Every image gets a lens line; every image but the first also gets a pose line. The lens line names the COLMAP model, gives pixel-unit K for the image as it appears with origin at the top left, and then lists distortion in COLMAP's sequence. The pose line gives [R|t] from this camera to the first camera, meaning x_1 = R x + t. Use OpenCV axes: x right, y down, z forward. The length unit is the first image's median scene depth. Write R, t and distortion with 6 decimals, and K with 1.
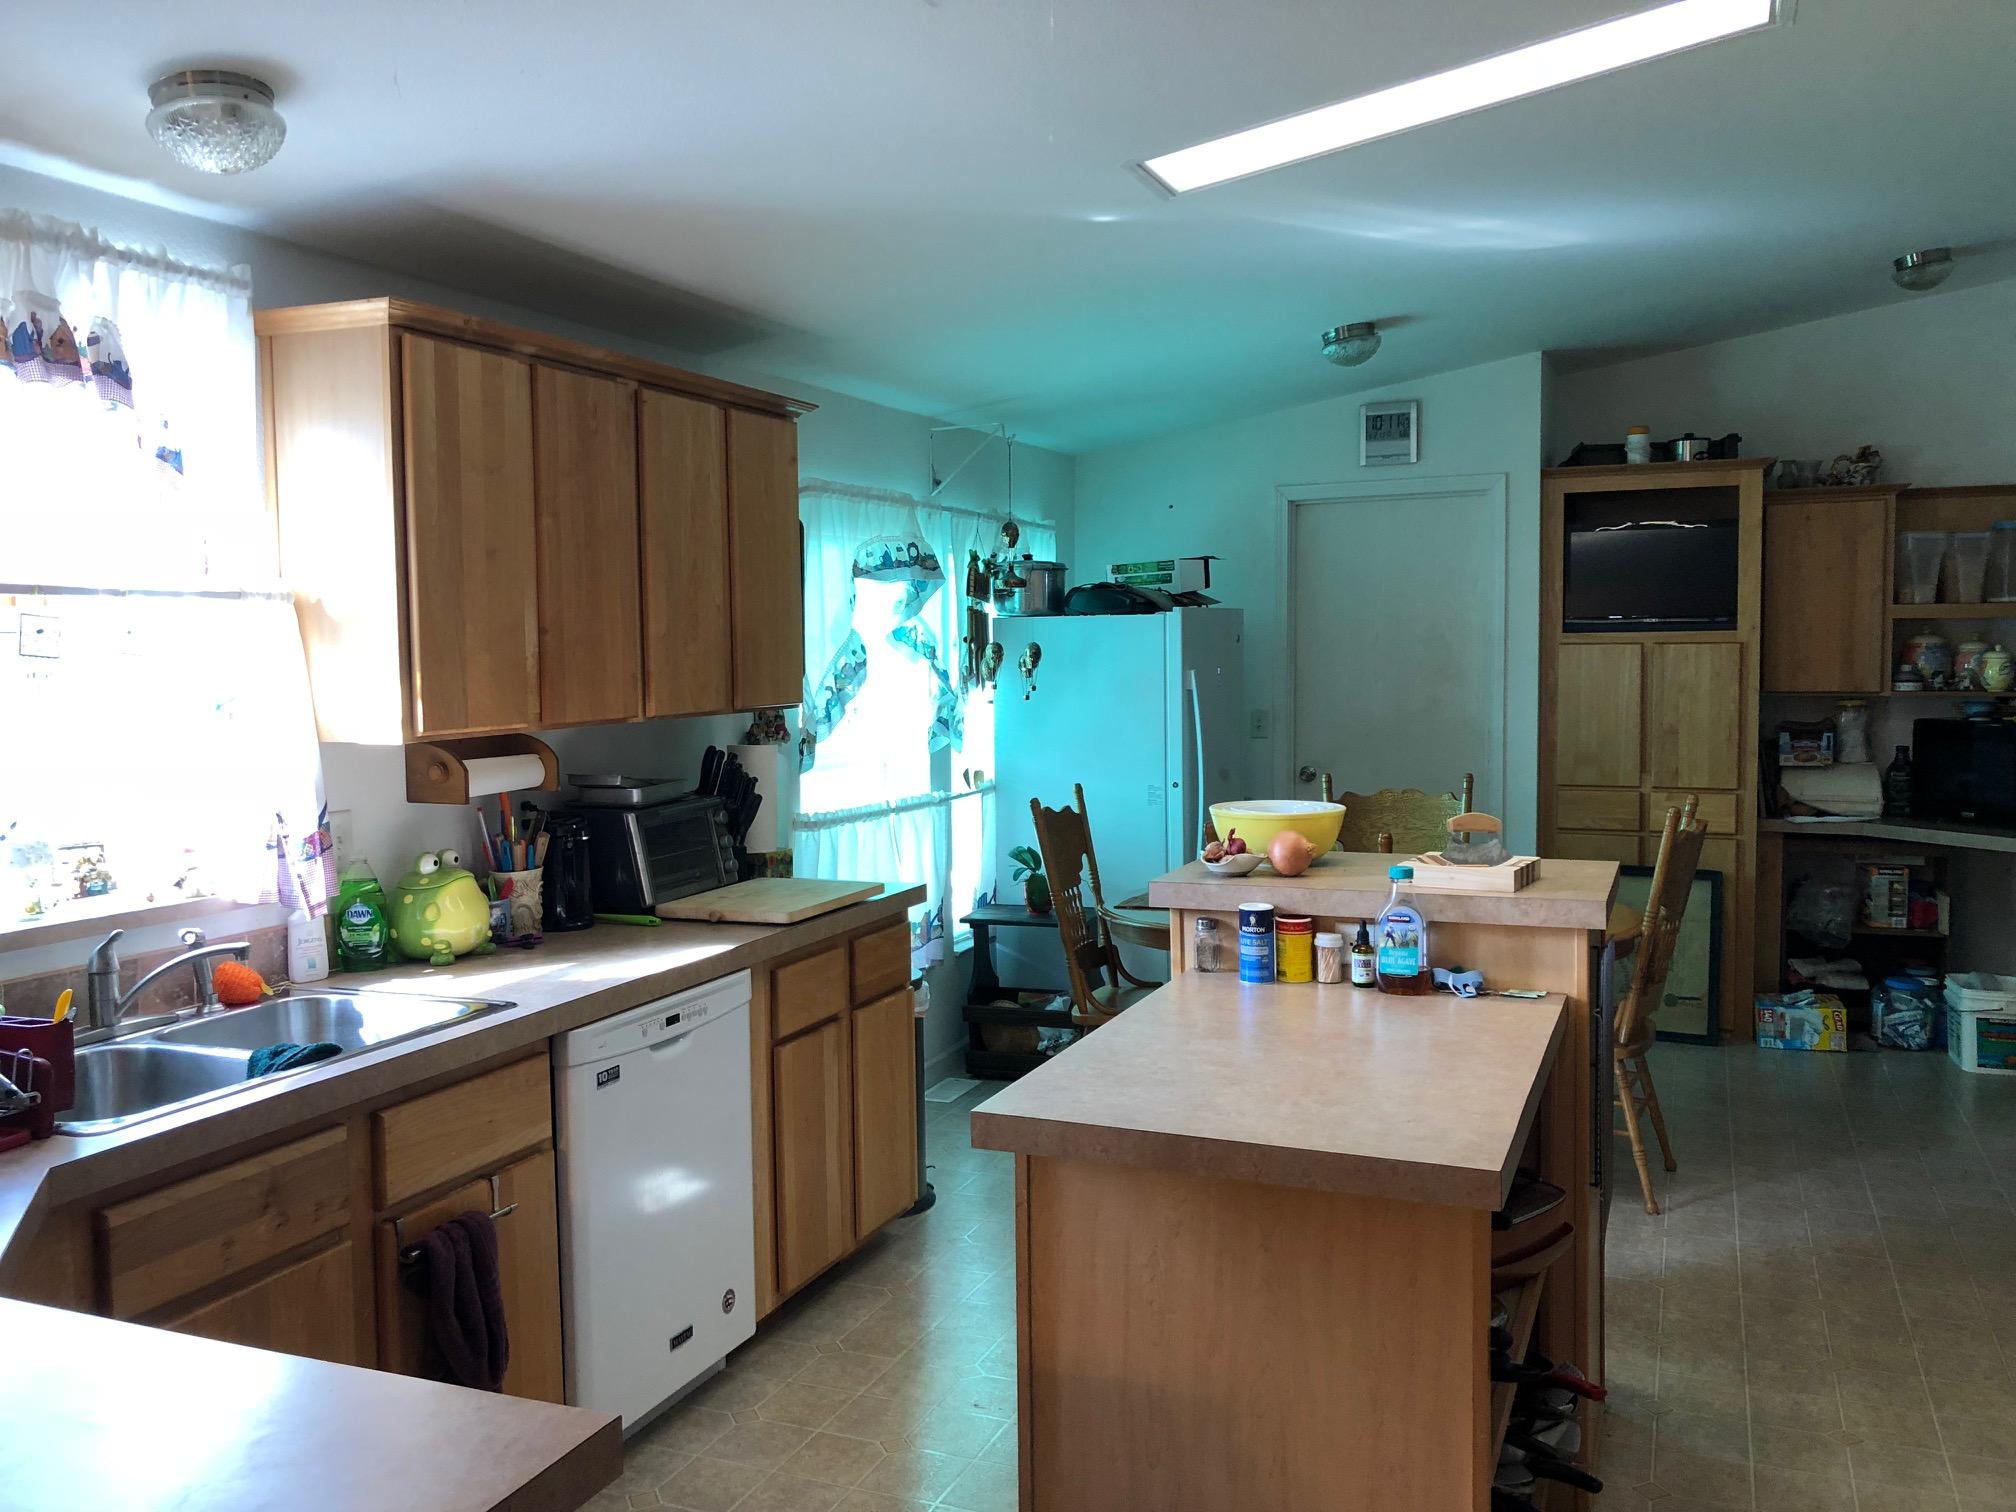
lens RADIAL K [[1619.0, 0, 1003.1], [0, 1619.0, 750.1], [0, 0, 1]] dist [0.009375, 0.004662]
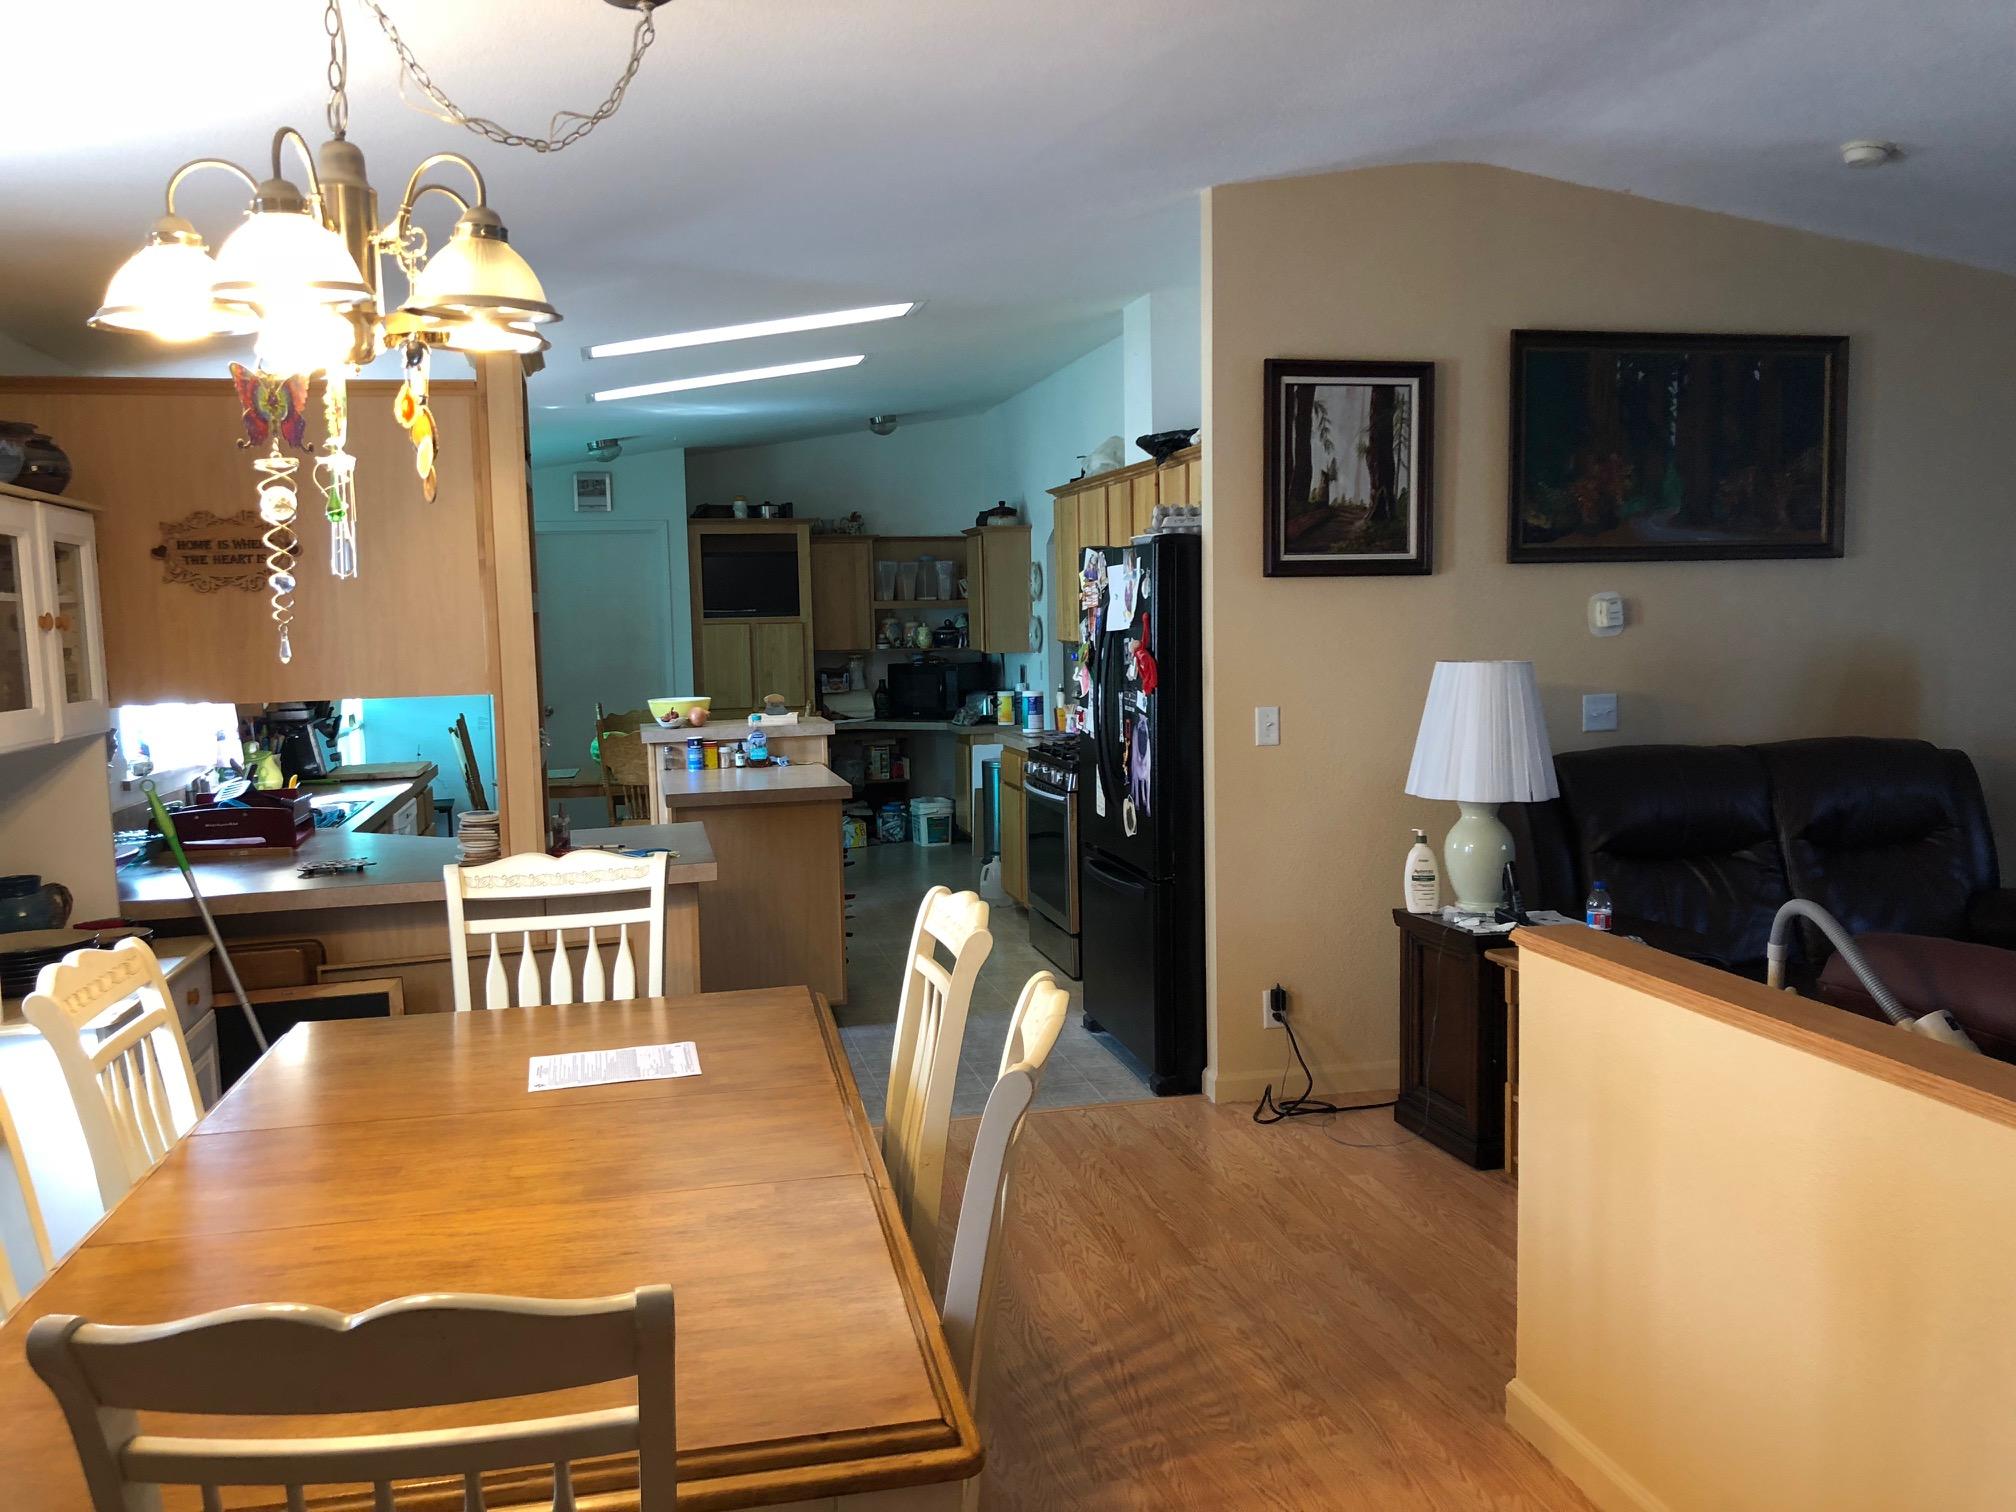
lens RADIAL K [[1661.8, 0, 1008.1], [0, 1661.8, 738.8], [0, 0, 1]] dist [-0.002029, 0.000922]
pose [[0.805909, -0.049738, 0.589947, -0.436464], [0.048216, 0.998669, 0.018330, 0.037040], [-0.590073, 0.013672, 0.807234, -0.587395]]
